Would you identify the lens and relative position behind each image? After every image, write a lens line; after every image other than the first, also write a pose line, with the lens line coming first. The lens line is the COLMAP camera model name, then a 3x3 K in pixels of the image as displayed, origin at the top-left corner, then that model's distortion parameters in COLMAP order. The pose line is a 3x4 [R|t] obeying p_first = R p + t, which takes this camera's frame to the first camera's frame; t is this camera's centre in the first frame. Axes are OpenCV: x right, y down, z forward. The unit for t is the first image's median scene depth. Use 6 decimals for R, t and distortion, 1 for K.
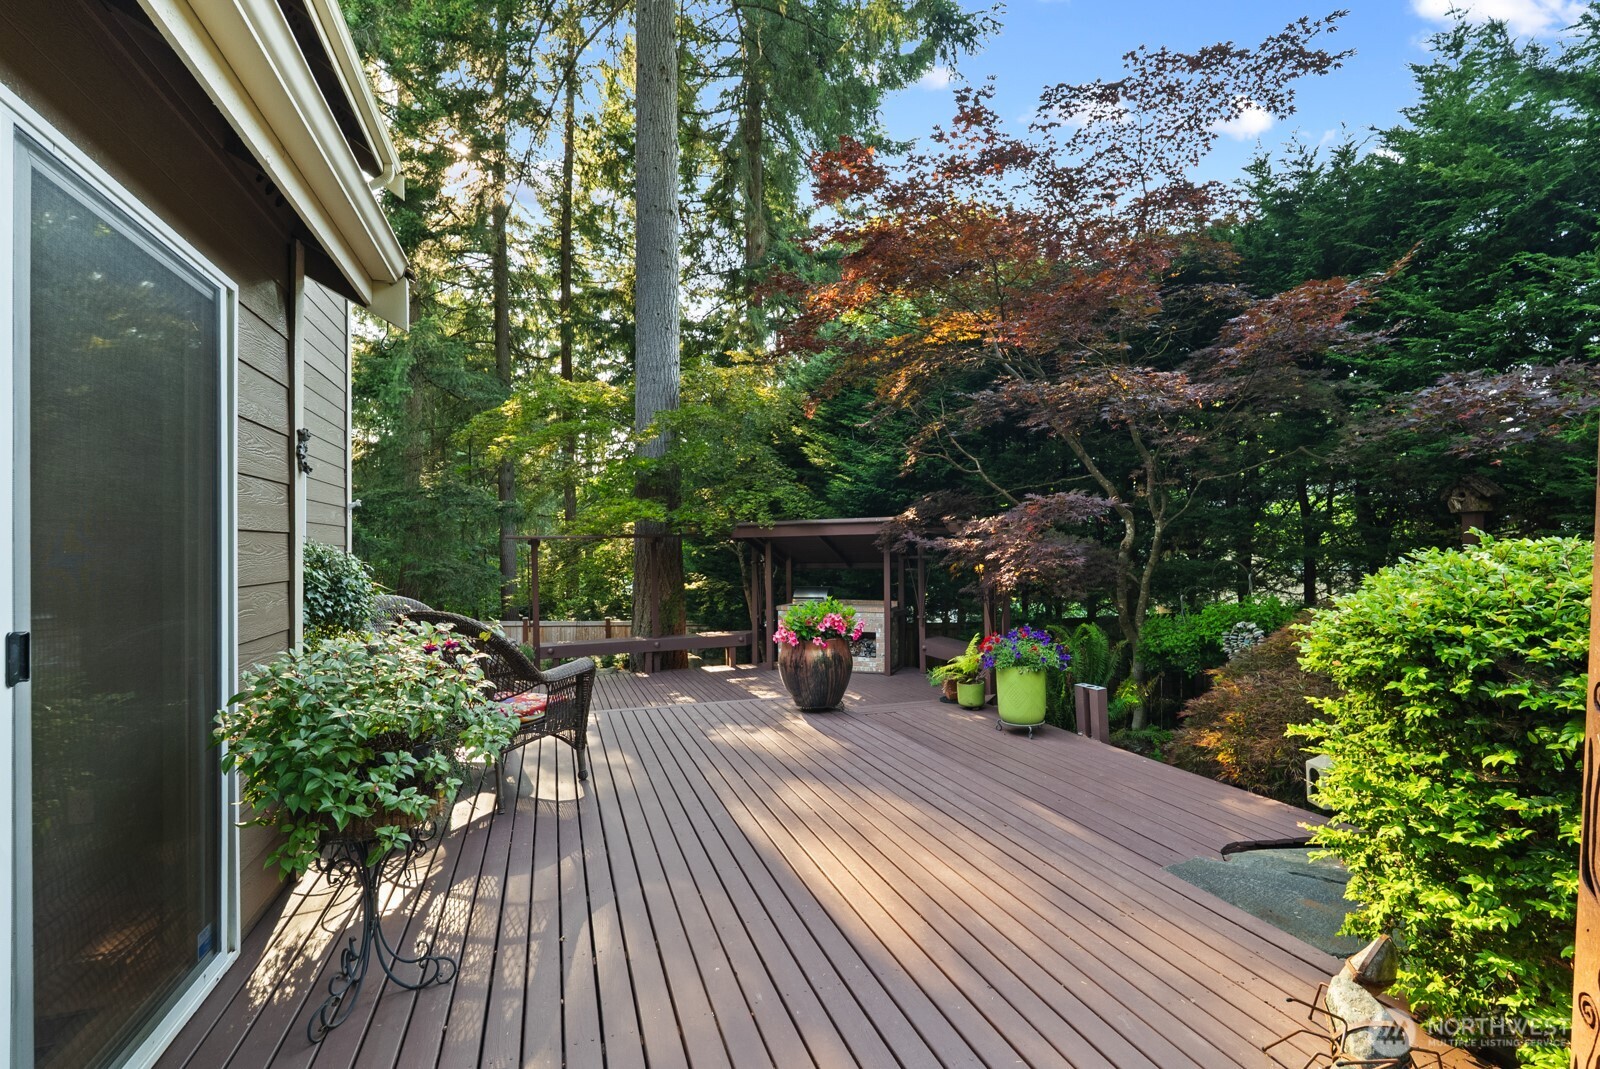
lens RADIAL K [[716.8, 0, 793.8], [0, 716.8, 548.5], [0, 0, 1]] dist [-0.004156, 0.000915]
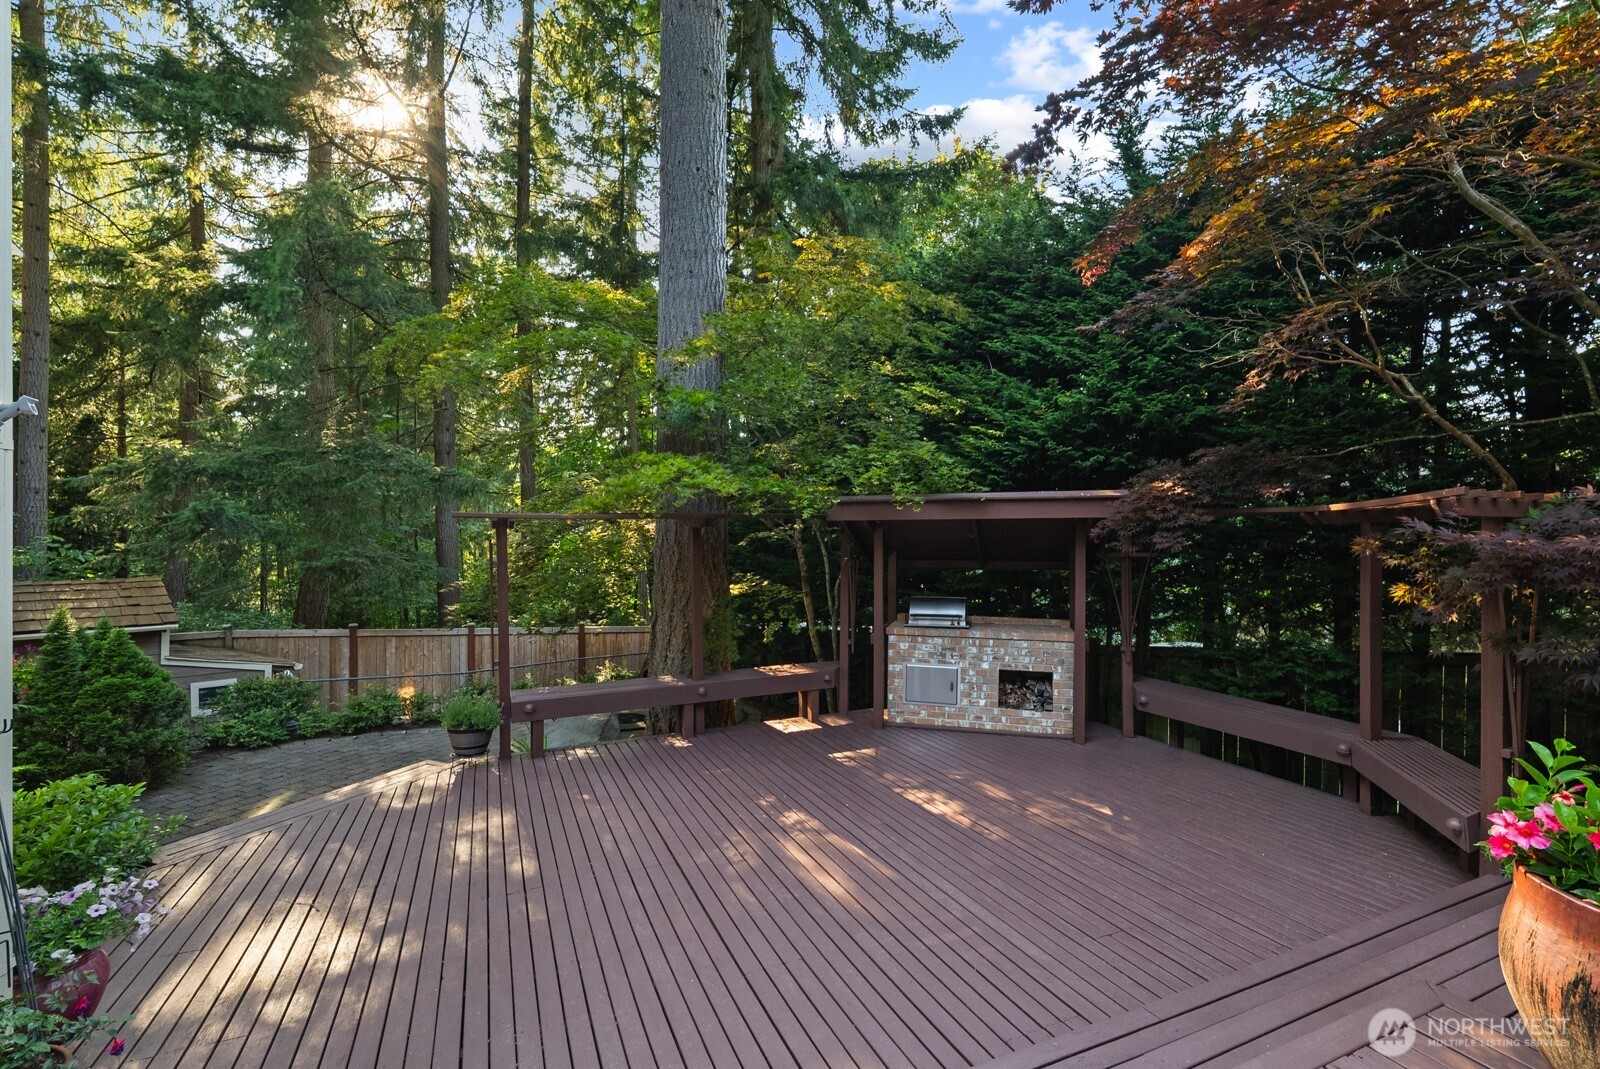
lens RADIAL K [[716.8, 0, 804.1], [0, 716.8, 529.2], [0, 0, 1]] dist [-0.004156, 0.000915]
pose [[0.996032, 0.007333, 0.088688, -0.155060], [-0.007434, 0.999972, 0.000802, -0.008645], [-0.088679, -0.001458, 0.996059, 0.364593]]
